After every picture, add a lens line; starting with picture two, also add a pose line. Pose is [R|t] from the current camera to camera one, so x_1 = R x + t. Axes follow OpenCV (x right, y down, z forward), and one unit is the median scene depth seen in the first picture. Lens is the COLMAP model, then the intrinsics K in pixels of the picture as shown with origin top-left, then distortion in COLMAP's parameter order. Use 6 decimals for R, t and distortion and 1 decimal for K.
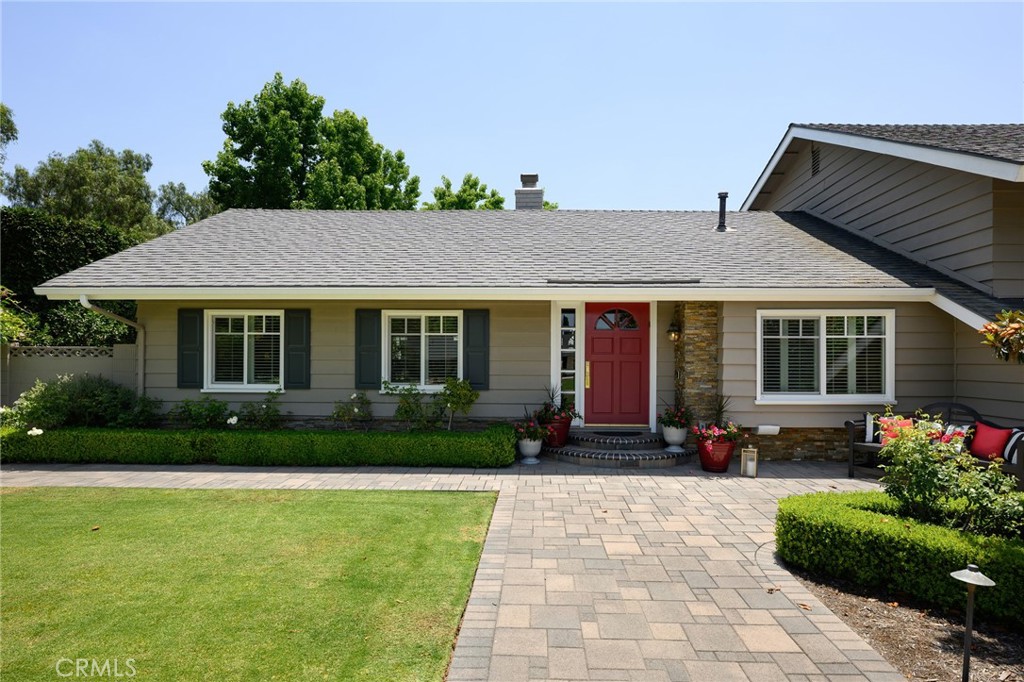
lens RADIAL K [[514.5, 0, 530.4], [0, 514.5, 344.5], [0, 0, 1]] dist [-0.002358, -0.000049]
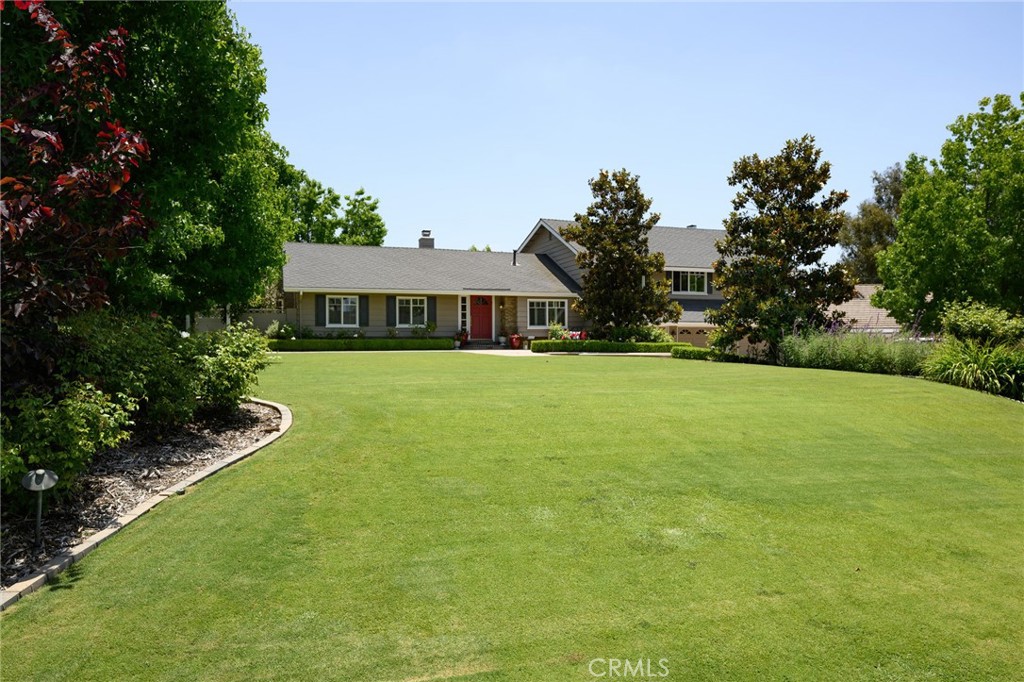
lens RADIAL K [[705.7, 0, 515.4], [0, 705.7, 338.3], [0, 0, 1]] dist [-0.002621, -0.000279]
pose [[0.930199, -0.005931, 0.367008, -1.047785], [0.001451, 0.999921, 0.012480, 0.103409], [-0.367053, -0.011076, 0.930134, -2.581760]]
